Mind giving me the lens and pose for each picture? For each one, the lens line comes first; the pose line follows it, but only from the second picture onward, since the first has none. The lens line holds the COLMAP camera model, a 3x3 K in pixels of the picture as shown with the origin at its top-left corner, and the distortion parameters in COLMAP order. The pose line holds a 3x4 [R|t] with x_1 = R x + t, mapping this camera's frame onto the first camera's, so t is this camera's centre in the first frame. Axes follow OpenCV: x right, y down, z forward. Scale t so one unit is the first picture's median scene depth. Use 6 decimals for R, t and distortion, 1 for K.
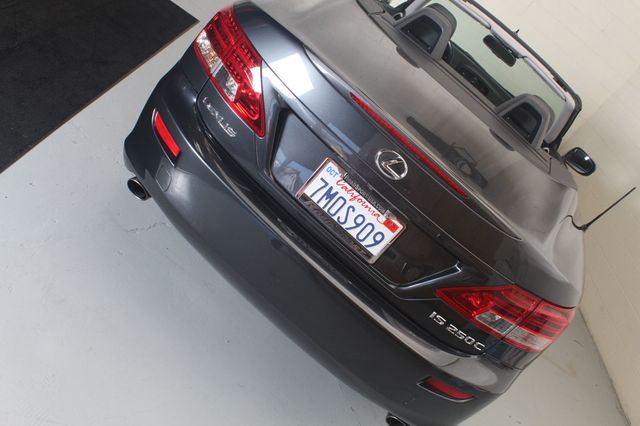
lens RADIAL K [[653.9, 0, 318.3], [0, 653.9, 209.6], [0, 0, 1]] dist [-0.113398, 0.000000]
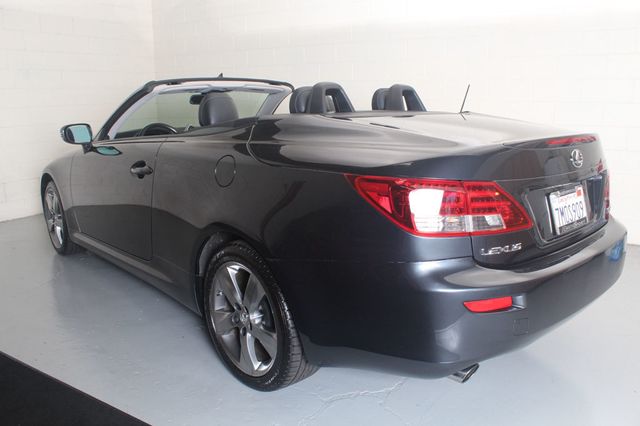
lens RADIAL K [[546.1, 0, 320.1], [0, 546.1, 213.2], [0, 0, 1]] dist [-0.073539, 0.007340]
pose [[0.322117, -0.733881, 0.598046, -0.732646], [0.685990, 0.616291, 0.386785, -0.722428], [-0.652425, 0.285664, 0.701953, 0.548559]]
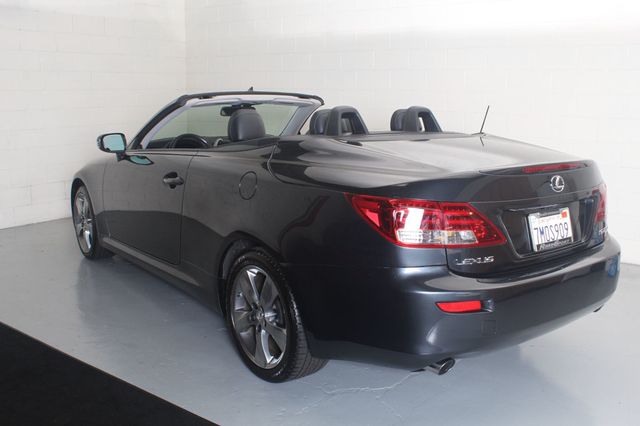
lens RADIAL K [[650.0, 0, 323.7], [0, 650.0, 212.0], [0, 0, 1]] dist [-0.003927, 0.000000]
pose [[0.390860, -0.706838, 0.589583, -0.935613], [0.690922, 0.648519, 0.319453, -0.800853], [-0.608157, 0.282495, 0.741850, 0.215530]]
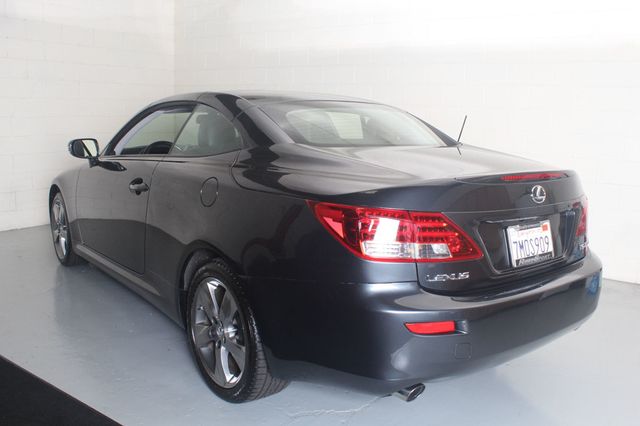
lens RADIAL K [[603.0, 0, 318.8], [0, 603.0, 214.6], [0, 0, 1]] dist [-0.070365, 0.000000]
pose [[0.398049, -0.692486, 0.601682, -0.794834], [0.679646, 0.663133, 0.313584, -0.693047], [-0.616148, 0.284109, 0.734605, 0.332742]]
